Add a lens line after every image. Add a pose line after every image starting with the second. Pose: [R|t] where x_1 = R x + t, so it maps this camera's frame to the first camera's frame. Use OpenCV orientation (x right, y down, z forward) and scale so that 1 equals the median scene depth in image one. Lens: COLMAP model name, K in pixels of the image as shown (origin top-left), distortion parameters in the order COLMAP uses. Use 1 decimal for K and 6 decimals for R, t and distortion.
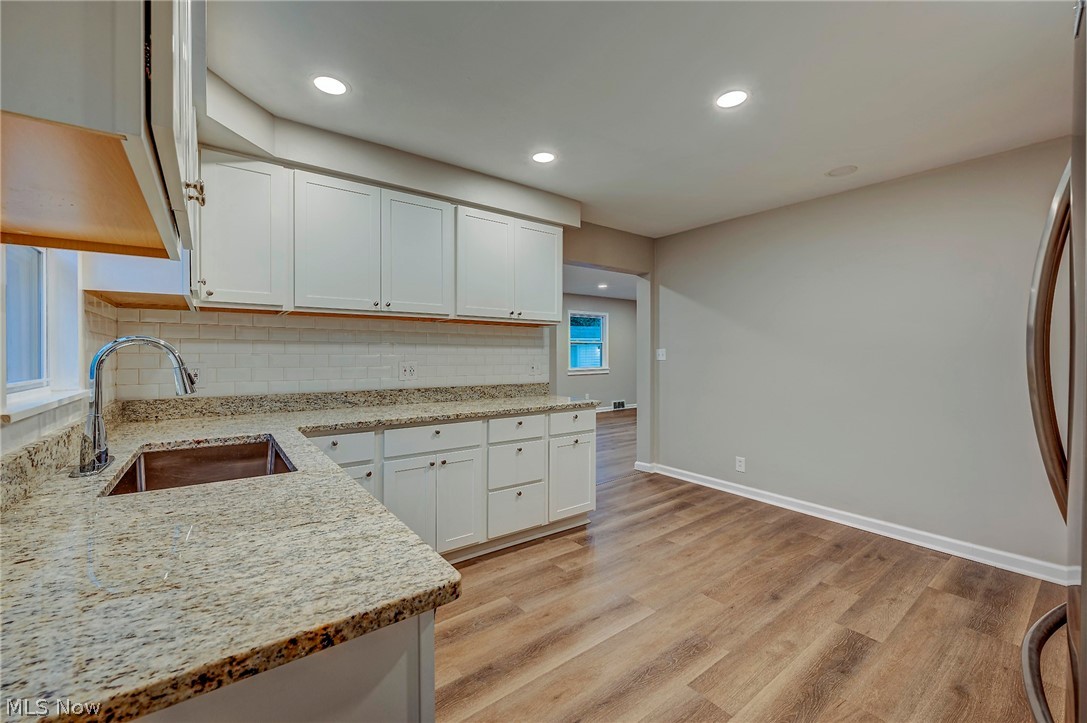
lens RADIAL K [[429.1, 0, 538.0], [0, 429.1, 357.6], [0, 0, 1]] dist [-0.000156, -0.000442]
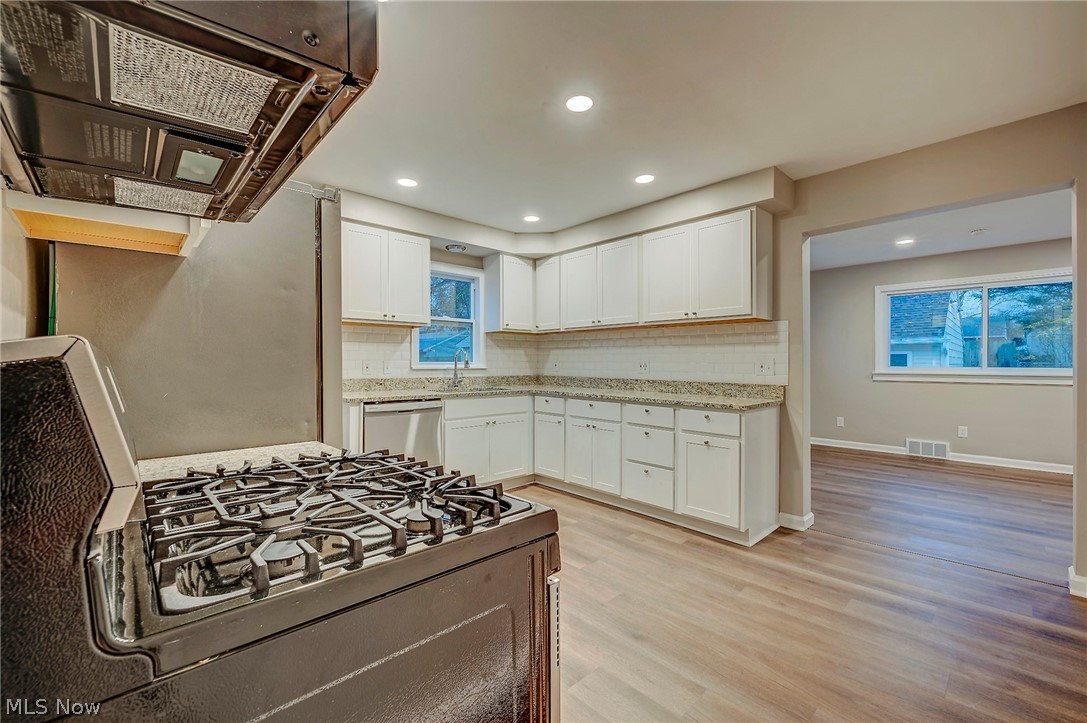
lens RADIAL K [[445.0, 0, 544.1], [0, 445.0, 363.5], [0, 0, 1]] dist [-0.001442, -0.000235]
pose [[0.122121, 0.008132, -0.992482, 1.139362], [-0.002778, 0.999965, 0.007852, 0.014078], [0.992511, 0.001798, 0.122140, 0.581223]]
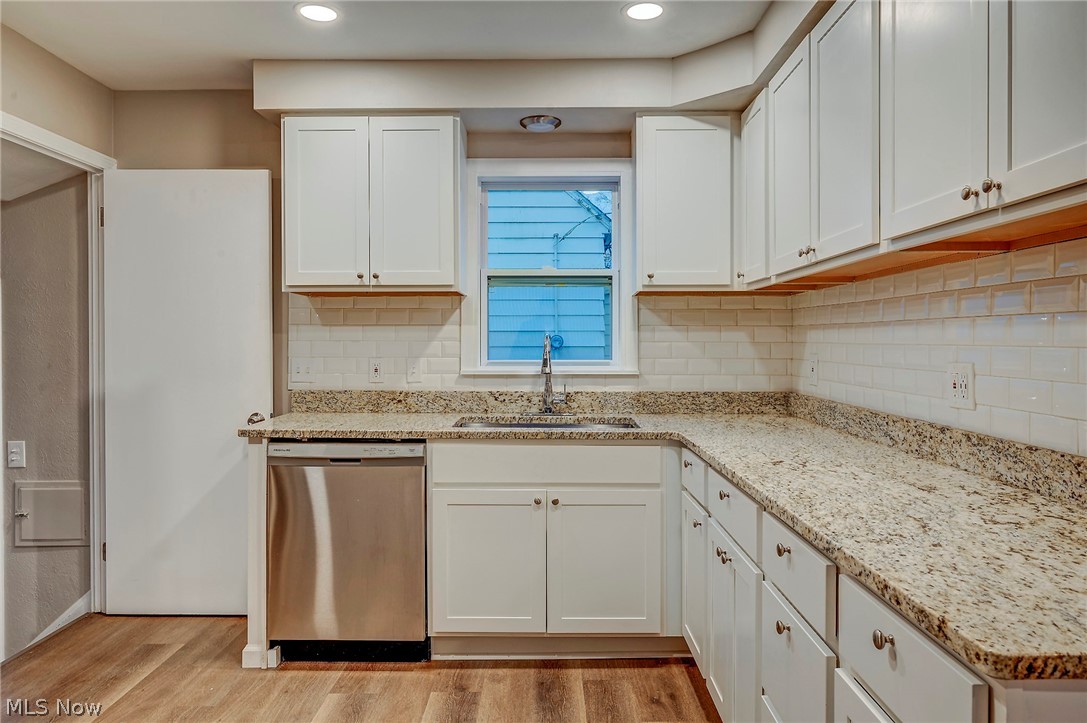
lens RADIAL K [[731.2, 0, 547.0], [0, 731.2, 353.1], [0, 0, 1]] dist [0.003655, 0.001502]
pose [[-0.598550, 0.020490, -0.800823, 0.533982], [0.003752, 0.999734, 0.022775, -0.019728], [0.801077, 0.010627, -0.598467, 1.210148]]
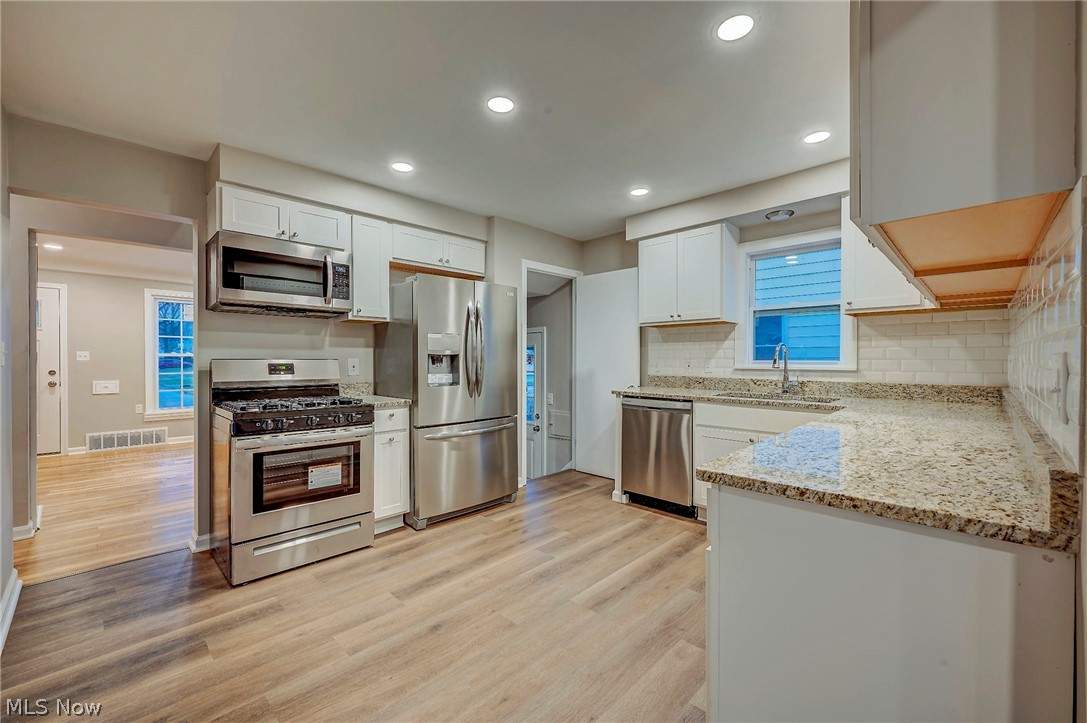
lens RADIAL K [[446.0, 0, 540.0], [0, 446.0, 363.7], [0, 0, 1]] dist [-0.002533, -0.000132]
pose [[-0.988644, 0.010440, -0.149916, 0.387784], [0.008298, 0.999854, 0.014906, 0.006225], [0.150050, 0.013492, -0.988586, 1.578518]]
